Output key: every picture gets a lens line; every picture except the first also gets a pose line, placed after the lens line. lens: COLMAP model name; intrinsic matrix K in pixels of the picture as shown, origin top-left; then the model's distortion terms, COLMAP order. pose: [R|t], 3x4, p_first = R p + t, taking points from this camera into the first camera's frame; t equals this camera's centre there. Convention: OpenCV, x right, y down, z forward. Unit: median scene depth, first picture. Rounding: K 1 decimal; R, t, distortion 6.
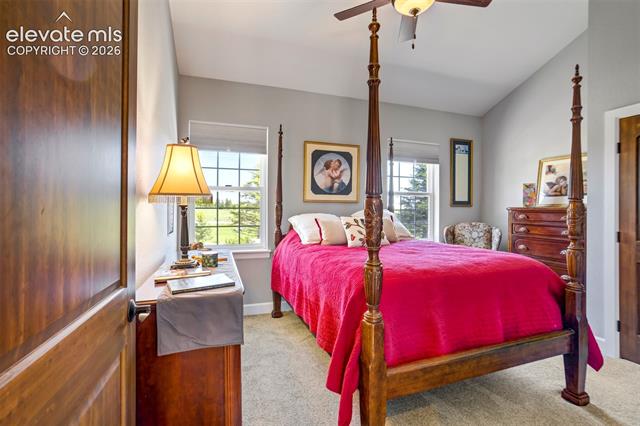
lens RADIAL K [[295.6, 0, 320.0], [0, 295.6, 211.5], [0, 0, 1]] dist [-0.017569, 0.007526]
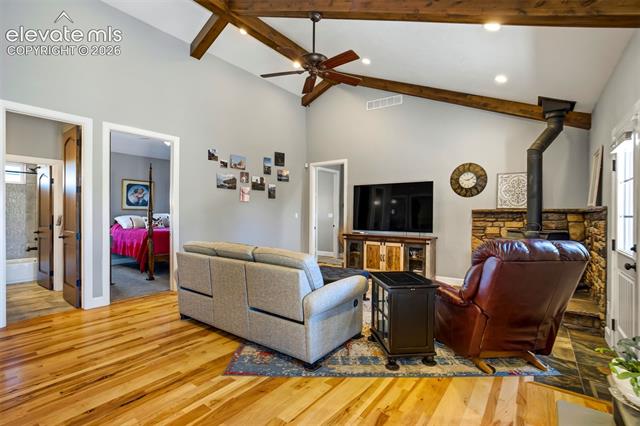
lens RADIAL K [[295.6, 0, 318.6], [0, 295.6, 215.2], [0, 0, 1]] dist [-0.017569, 0.007526]
pose [[0.832296, -0.002123, 0.554327, -0.049022], [-0.003561, 0.999952, 0.009177, -0.017484], [-0.554320, -0.009612, 0.832248, -1.385668]]
